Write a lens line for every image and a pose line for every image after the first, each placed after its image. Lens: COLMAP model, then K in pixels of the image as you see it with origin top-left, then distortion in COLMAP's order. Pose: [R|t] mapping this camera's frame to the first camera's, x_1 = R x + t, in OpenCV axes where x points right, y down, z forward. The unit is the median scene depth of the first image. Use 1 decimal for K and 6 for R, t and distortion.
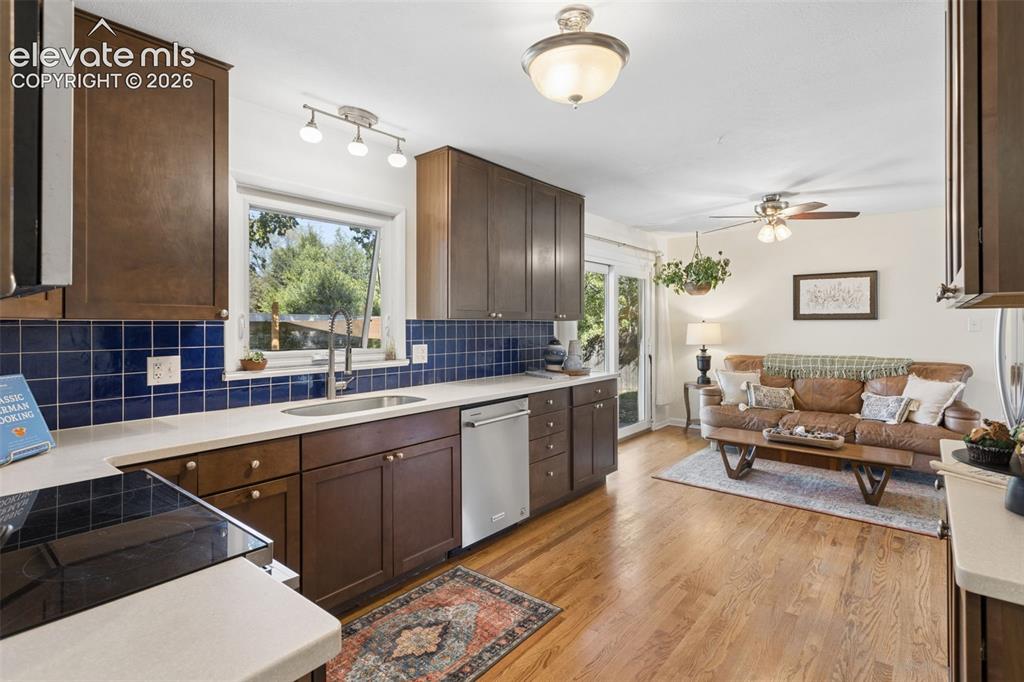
lens RADIAL K [[504.4, 0, 514.3], [0, 504.4, 320.7], [0, 0, 1]] dist [0.000201, 0.000124]
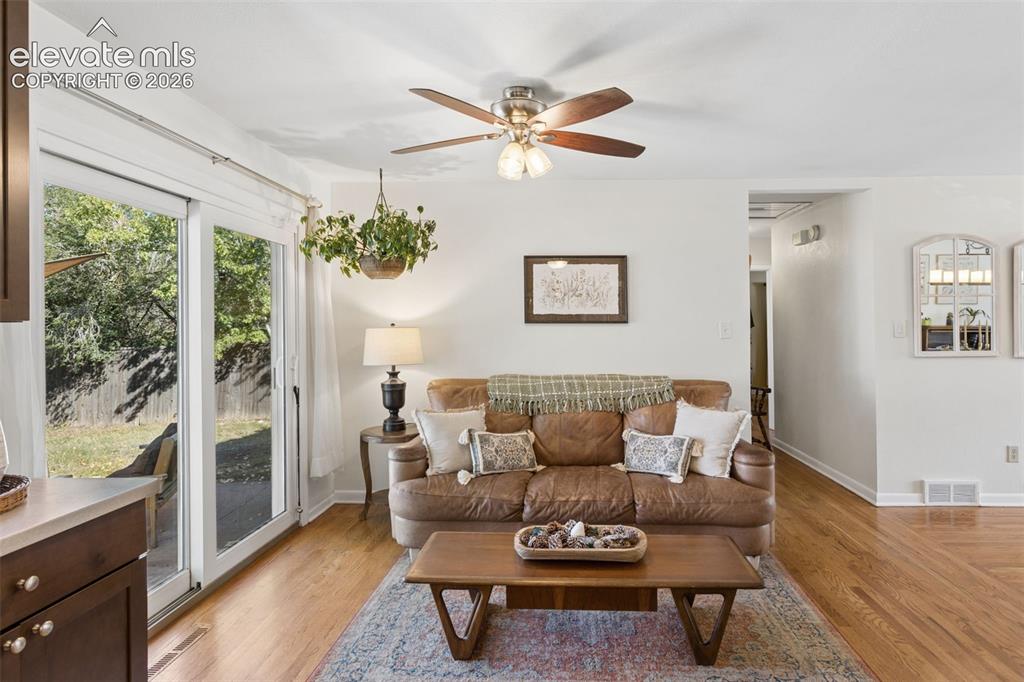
lens RADIAL K [[518.0, 0, 550.6], [0, 518.0, 342.5], [0, 0, 1]] dist [0.000166, 0.000023]
pose [[0.785306, -0.019271, 0.618807, 0.214866], [-0.004144, 0.999329, 0.036382, -0.001121], [-0.619093, -0.031135, 0.784700, 0.608446]]
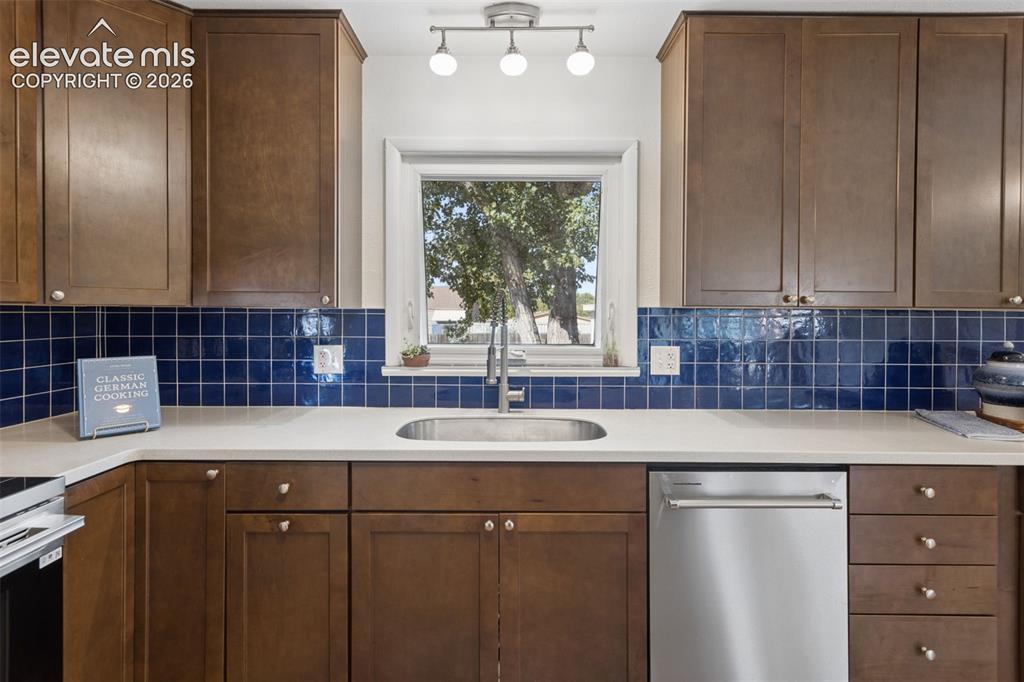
lens RADIAL K [[489.6, 0, 513.7], [0, 489.6, 315.1], [0, 0, 1]] dist [0.002595, 0.000311]
pose [[0.630529, 0.007864, -0.776126, 0.147017], [-0.001435, 0.999959, 0.008967, 0.001960], [0.776164, -0.004540, 0.630514, 0.373607]]
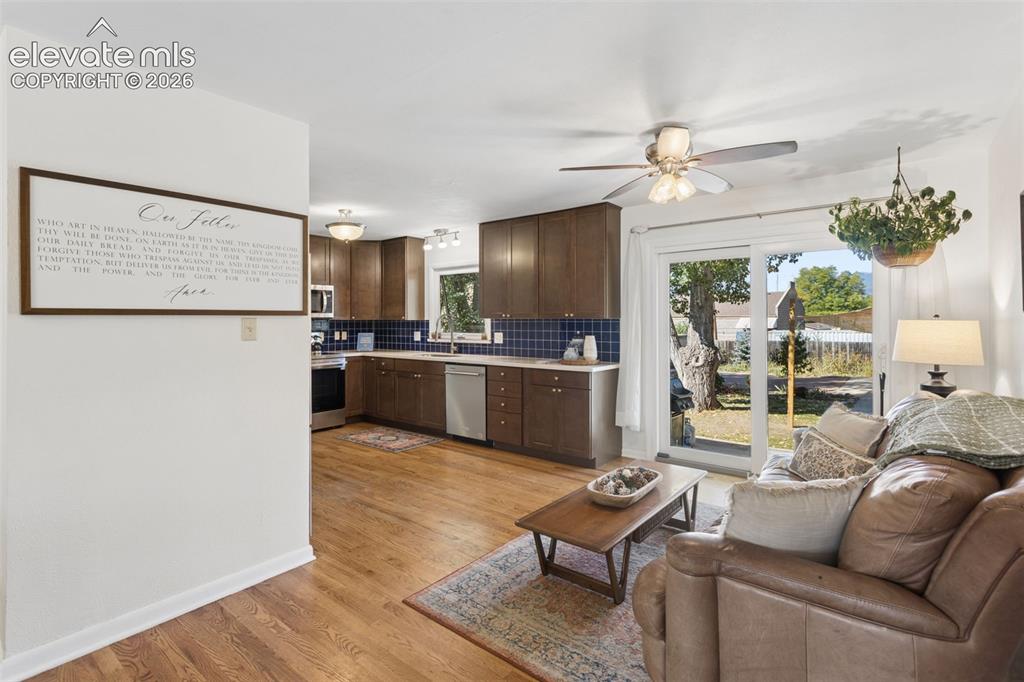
lens RADIAL K [[491.6, 0, 511.7], [0, 491.6, 319.5], [0, 0, 1]] dist [0.003982, 0.000144]
pose [[0.010477, 0.000558, -0.999945, 1.272521], [0.009323, 0.999956, 0.000656, 0.000112], [0.999902, -0.009329, 0.010471, 0.848755]]
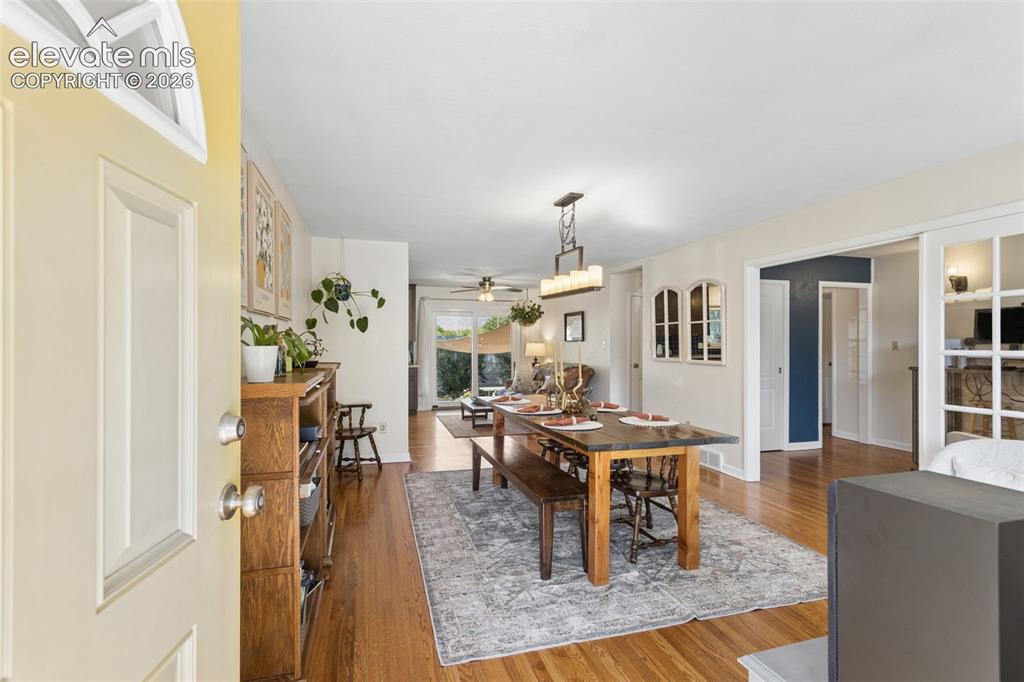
lens RADIAL K [[490.2, 0, 512.0], [0, 490.2, 341.0], [0, 0, 1]] dist [-0.000083, 0.000044]
pose [[0.824587, -0.003575, -0.565724, 1.805019], [0.003293, 0.999993, -0.001519, 0.000092], [0.565726, -0.000610, 0.824593, -0.544236]]
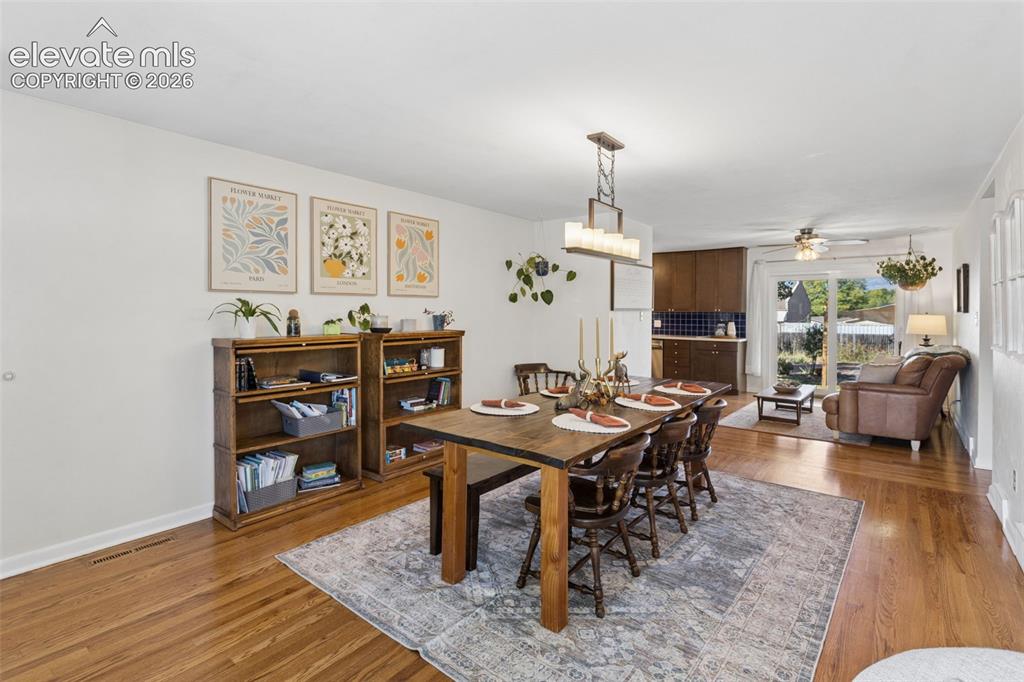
lens RADIAL K [[489.6, 0, 513.7], [0, 489.6, 315.1], [0, 0, 1]] dist [0.002595, 0.000311]
pose [[0.011904, 0.009833, -0.999881, 2.126442], [0.000279, 0.999952, 0.009837, -0.008542], [0.999929, -0.000396, 0.011901, 0.125347]]
